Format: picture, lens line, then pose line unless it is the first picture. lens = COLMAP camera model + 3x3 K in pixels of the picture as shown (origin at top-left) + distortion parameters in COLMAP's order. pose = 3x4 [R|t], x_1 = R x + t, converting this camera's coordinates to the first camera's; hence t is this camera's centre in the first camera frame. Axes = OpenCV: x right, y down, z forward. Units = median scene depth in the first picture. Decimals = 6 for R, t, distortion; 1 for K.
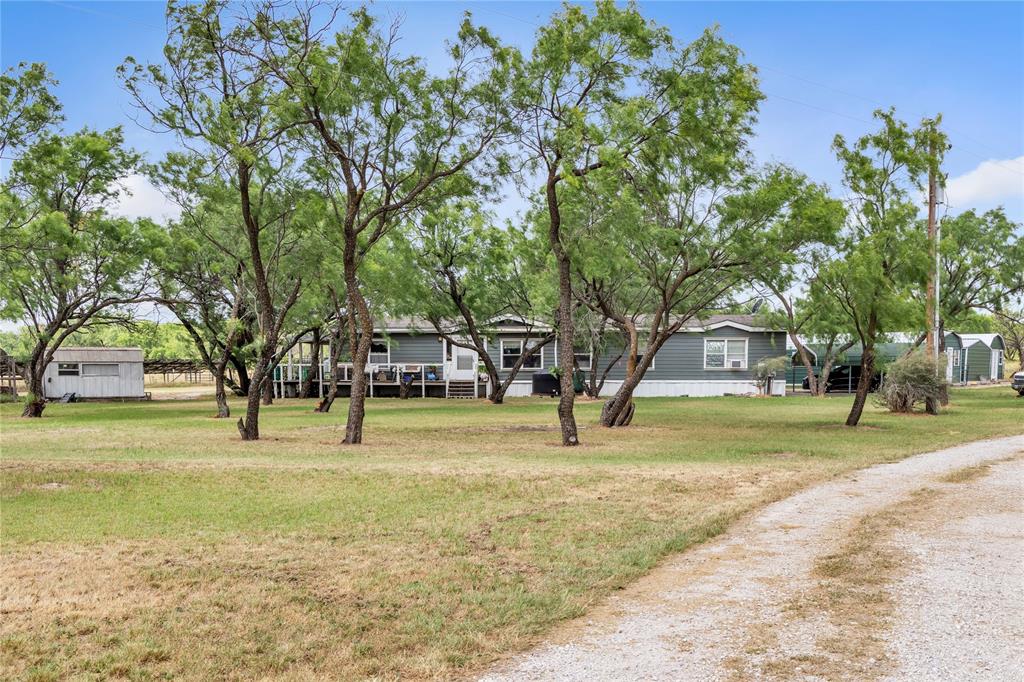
lens RADIAL K [[1037.2, 0, 512.4], [0, 1037.2, 342.4], [0, 0, 1]] dist [0.001495, 0.000000]
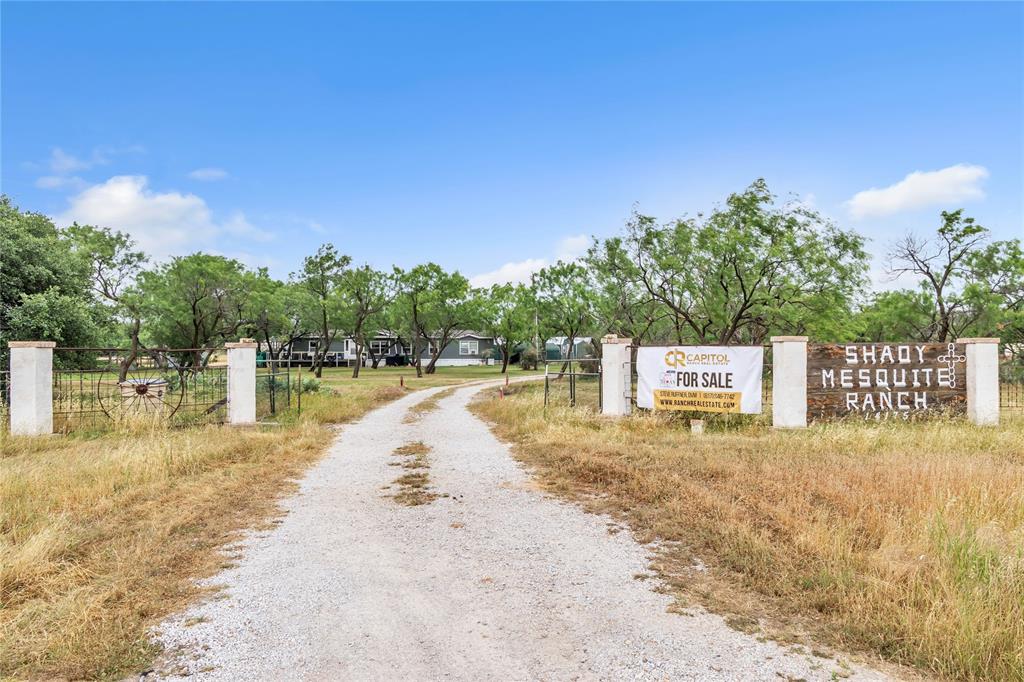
lens RADIAL K [[711.3, 0, 512.0], [0, 711.3, 345.5], [0, 0, 1]] dist [0.004165, 0.002405]
pose [[0.969061, 0.001597, 0.246818, -0.099644], [-0.006554, 0.999793, 0.019265, -0.025894], [-0.246736, -0.020287, 0.968870, -0.597796]]
